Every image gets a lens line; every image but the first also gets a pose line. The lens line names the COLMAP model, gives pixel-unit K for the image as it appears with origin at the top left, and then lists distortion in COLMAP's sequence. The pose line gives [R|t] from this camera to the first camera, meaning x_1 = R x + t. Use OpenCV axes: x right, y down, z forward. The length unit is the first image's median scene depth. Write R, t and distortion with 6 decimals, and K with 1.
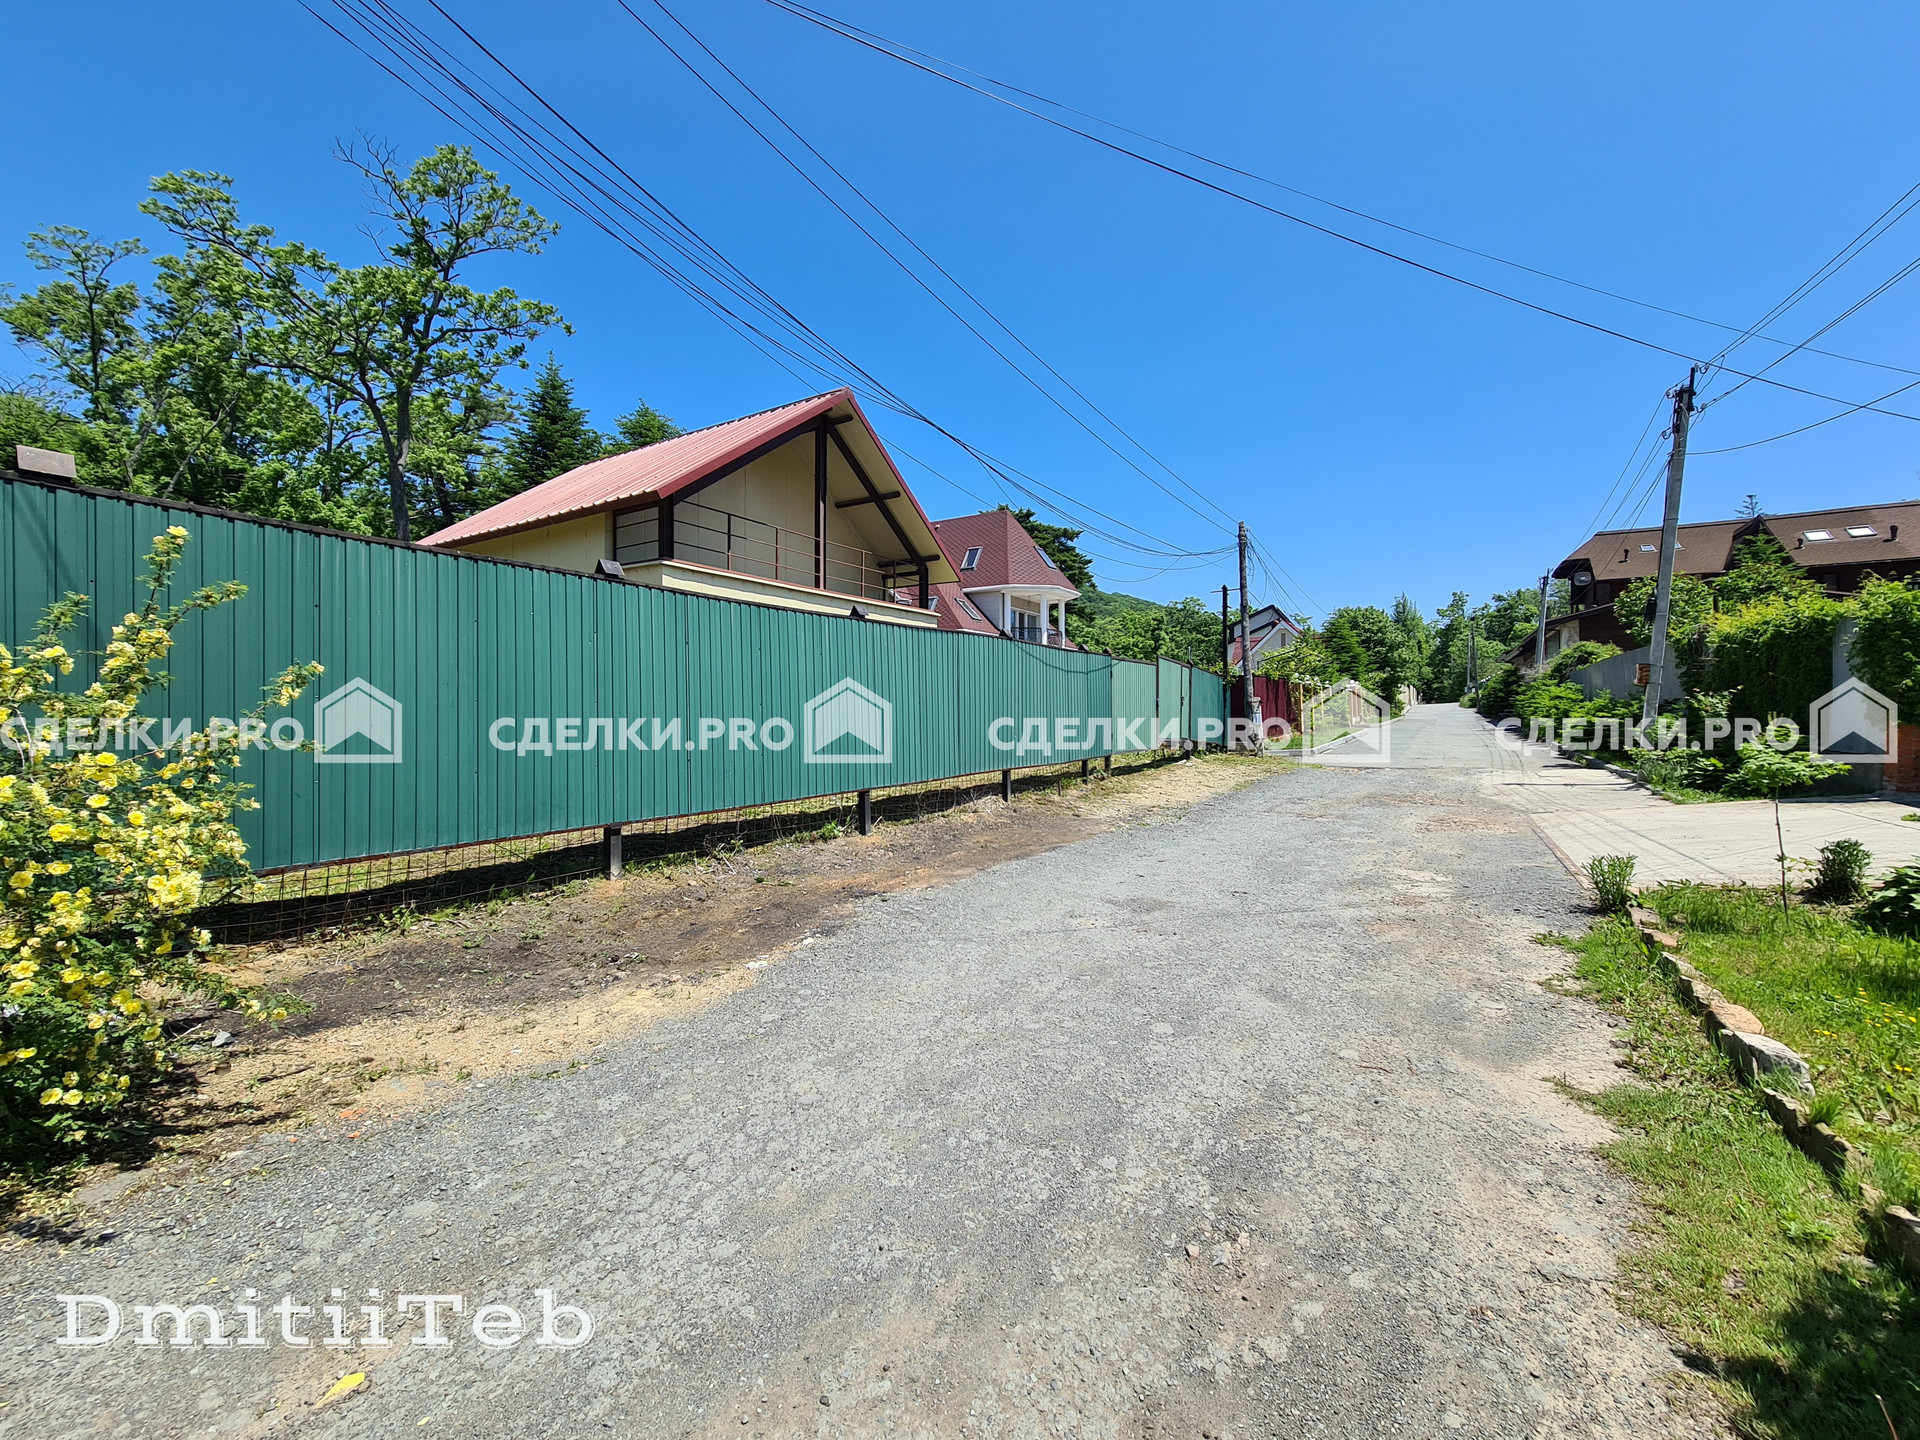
lens RADIAL K [[783.7, 0, 954.8], [0, 783.7, 714.7], [0, 0, 1]] dist [0.005693, -0.004047]
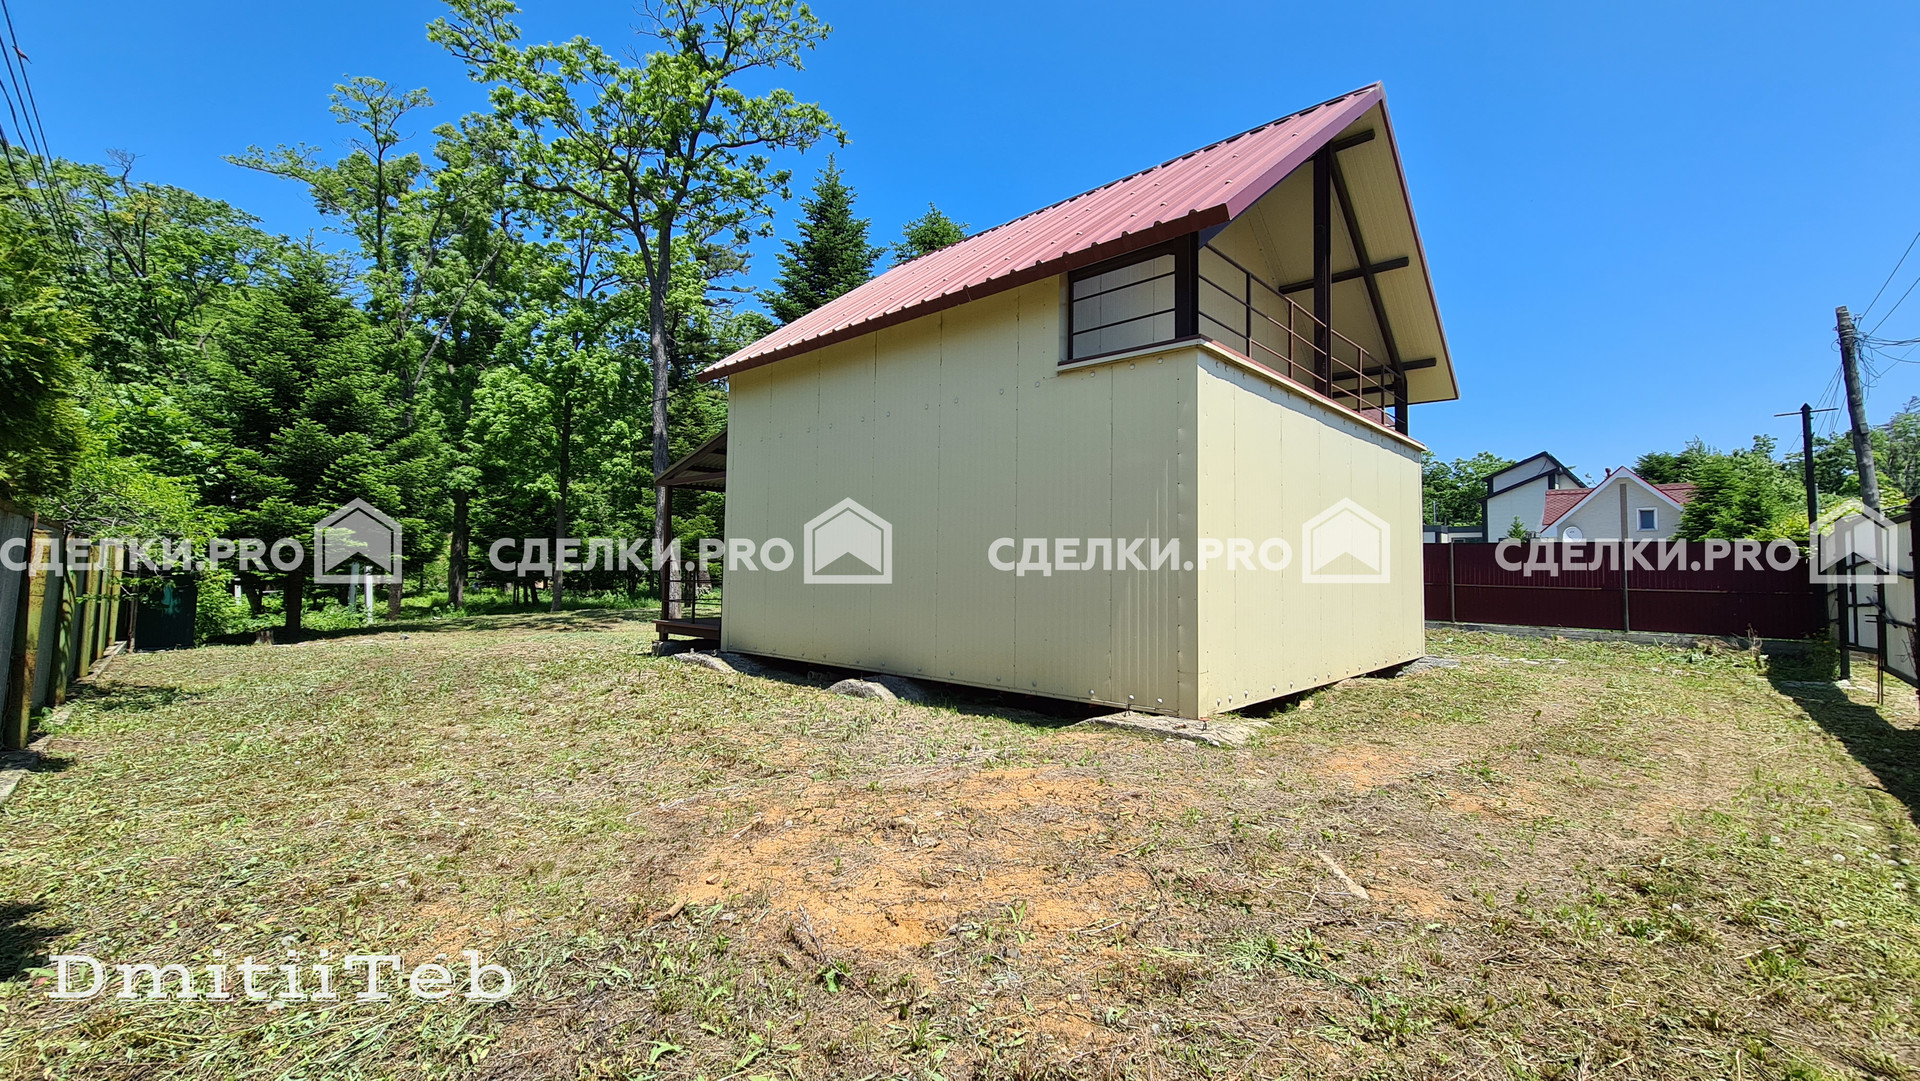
lens RADIAL K [[787.7, 0, 955.6], [0, 787.7, 531.7], [0, 0, 1]] dist [0.002082, -0.000002]
pose [[0.980824, 0.007237, -0.194762, -0.221810], [-0.016658, 0.998766, -0.046779, -0.015967], [0.194184, 0.049127, 0.979734, 0.217035]]
